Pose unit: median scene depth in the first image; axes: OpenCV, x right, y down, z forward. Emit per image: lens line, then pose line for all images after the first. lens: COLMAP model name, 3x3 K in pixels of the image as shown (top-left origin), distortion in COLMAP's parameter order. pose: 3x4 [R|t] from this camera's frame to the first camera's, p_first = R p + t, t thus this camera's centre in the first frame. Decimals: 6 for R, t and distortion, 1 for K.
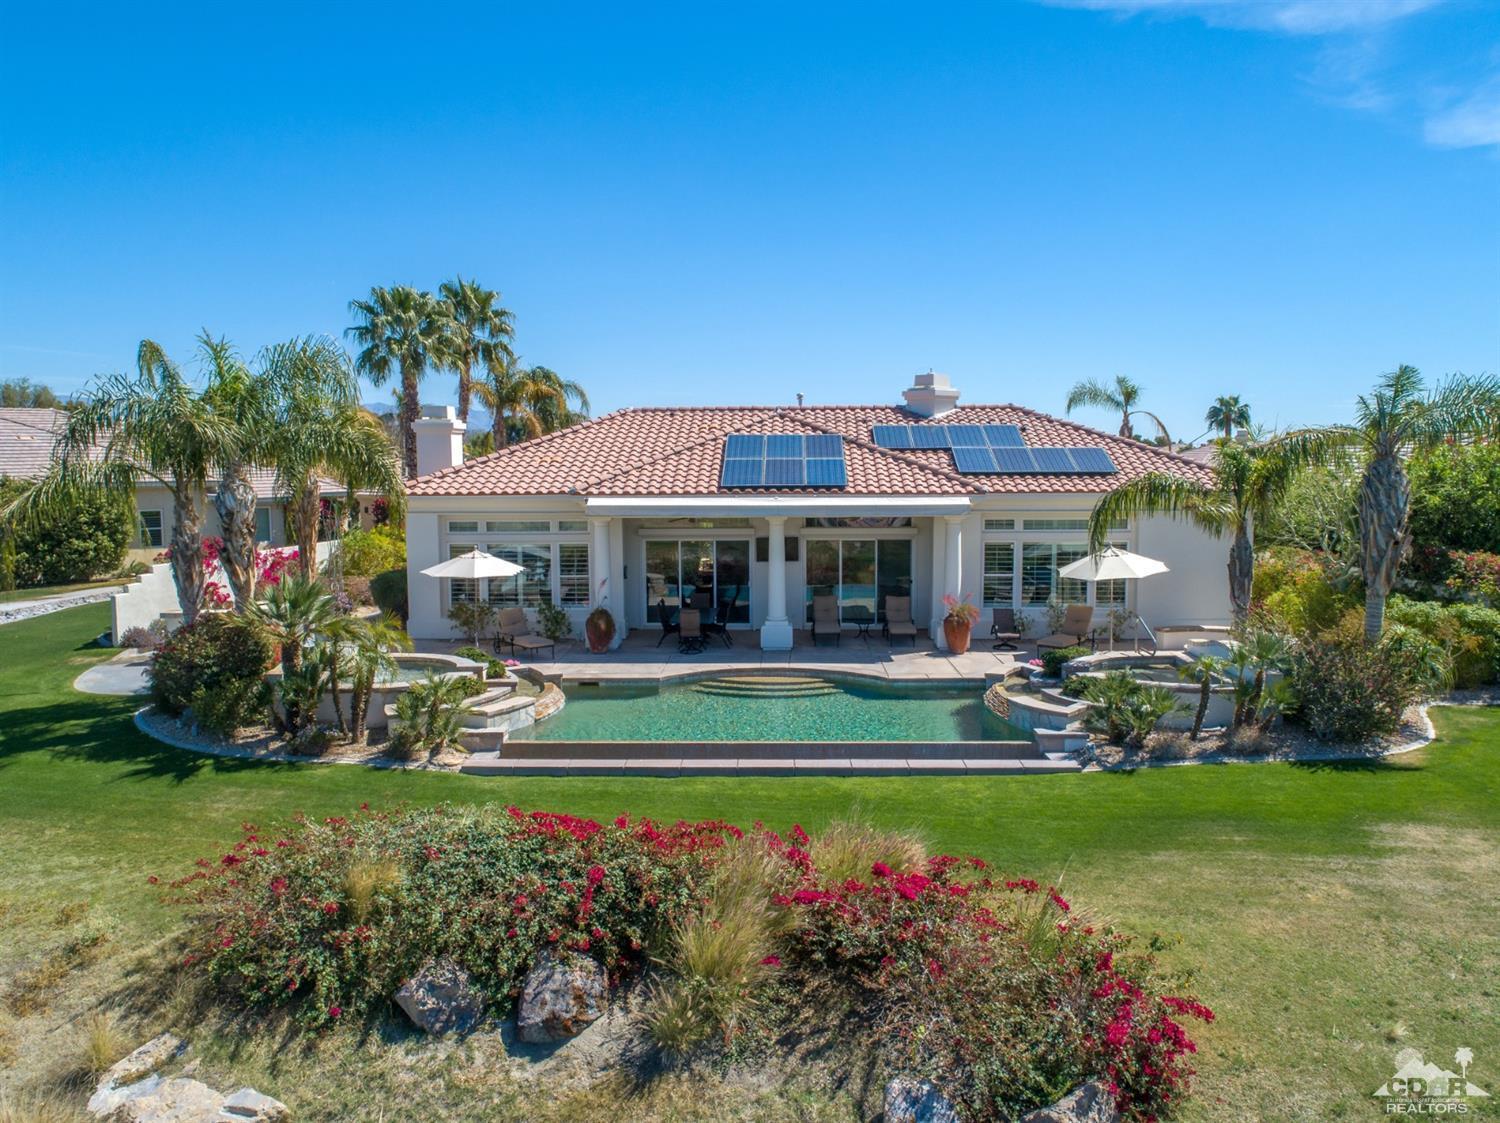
lens RADIAL K [[1130.7, 0, 753.4], [0, 1130.7, 562.0], [0, 0, 1]] dist [-0.023307, 0.008666]
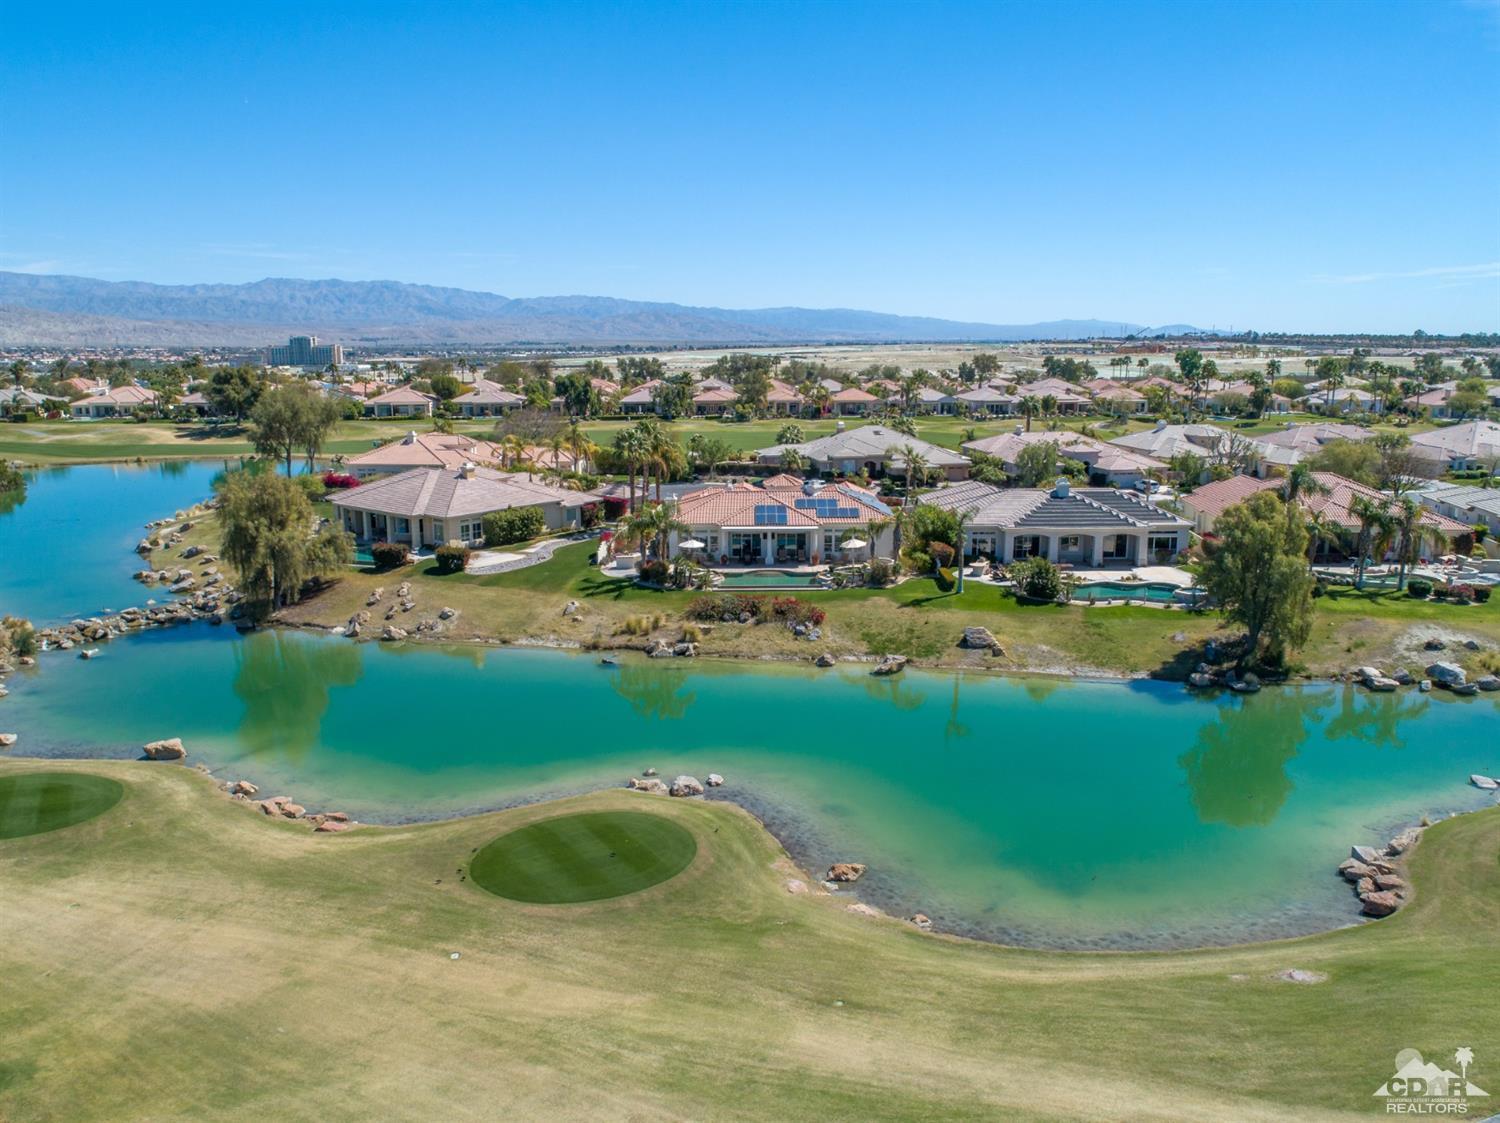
lens RADIAL K [[1130.7, 0, 753.4], [0, 1130.7, 562.0], [0, 0, 1]] dist [-0.023307, 0.008666]
pose [[0.999554, -0.006380, 0.029183, -0.168765], [0.003231, 0.994283, 0.106729, -0.395061], [-0.029697, -0.106587, 0.993860, -3.267707]]
